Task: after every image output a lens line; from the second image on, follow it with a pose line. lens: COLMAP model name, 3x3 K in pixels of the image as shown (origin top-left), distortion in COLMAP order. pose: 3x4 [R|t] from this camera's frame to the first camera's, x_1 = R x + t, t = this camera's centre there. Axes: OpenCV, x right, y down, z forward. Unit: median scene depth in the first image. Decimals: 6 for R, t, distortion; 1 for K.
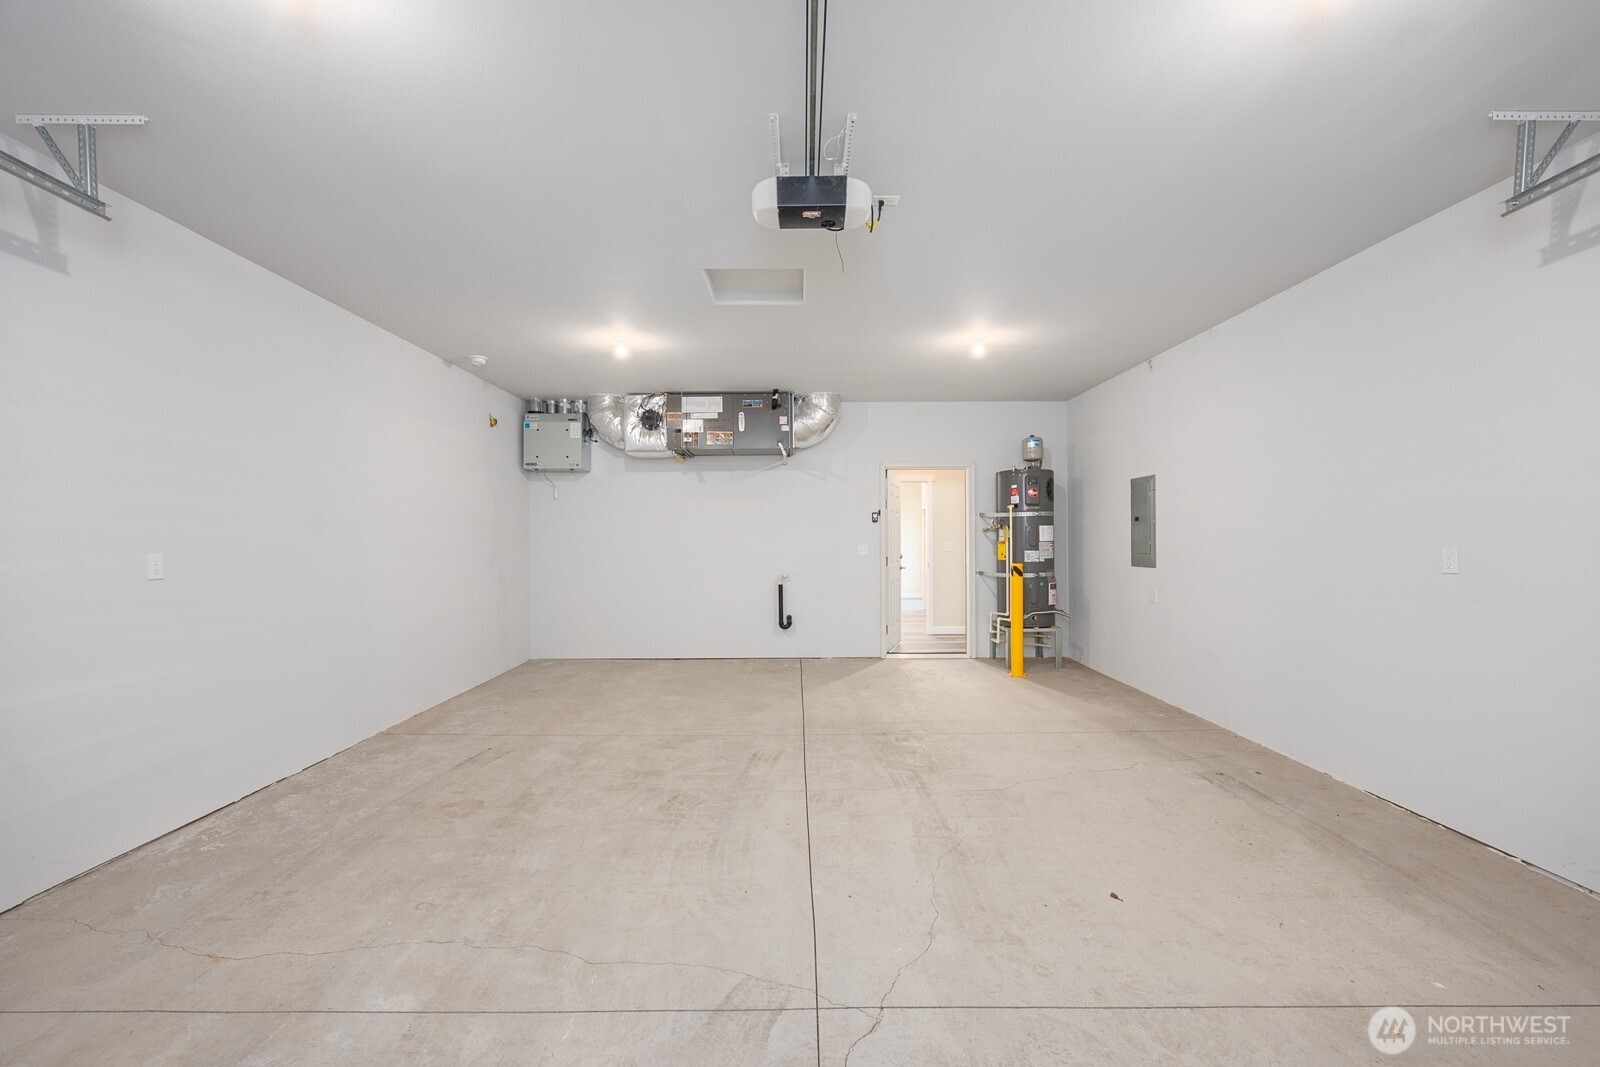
lens RADIAL K [[625.9, 0, 800.9], [0, 625.9, 536.6], [0, 0, 1]] dist [-0.002192, 0.000125]
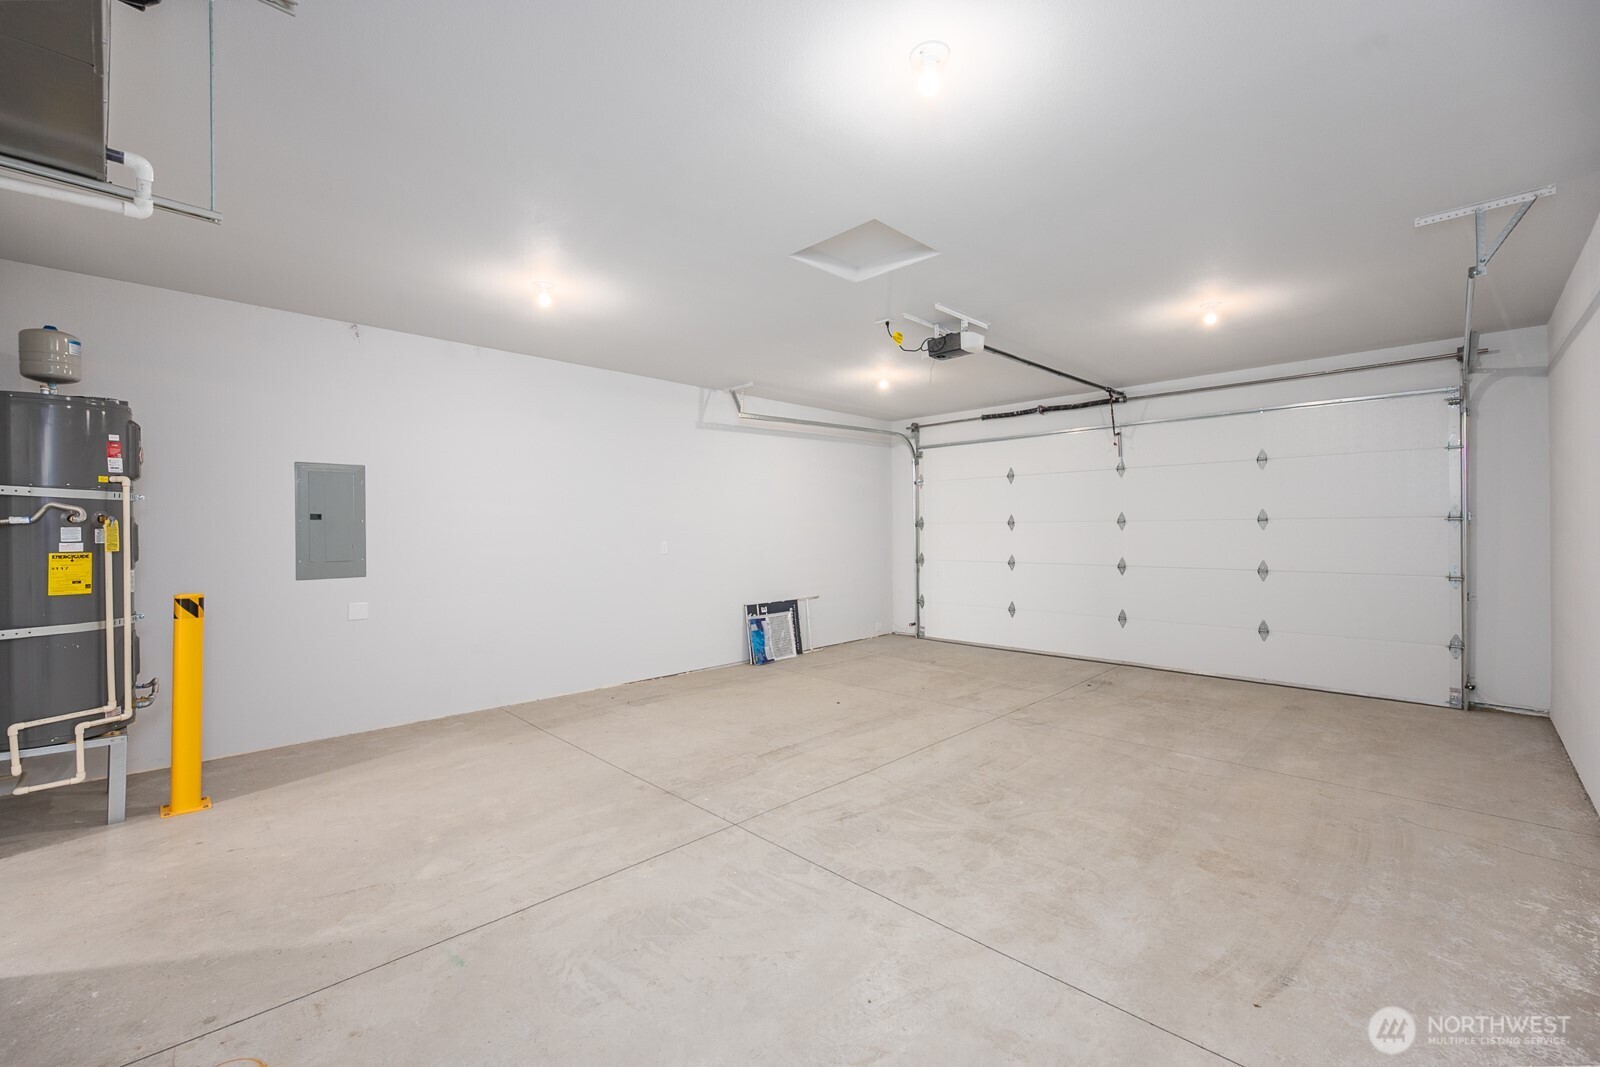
lens RADIAL K [[671.1, 0, 804.1], [0, 671.1, 539.0], [0, 0, 1]] dist [-0.000285, 0.000390]
pose [[-0.698758, -0.001164, 0.715357, -0.722268], [0.006832, 0.999942, 0.008302, -0.001405], [-0.715325, 0.010688, -0.698710, 1.838690]]
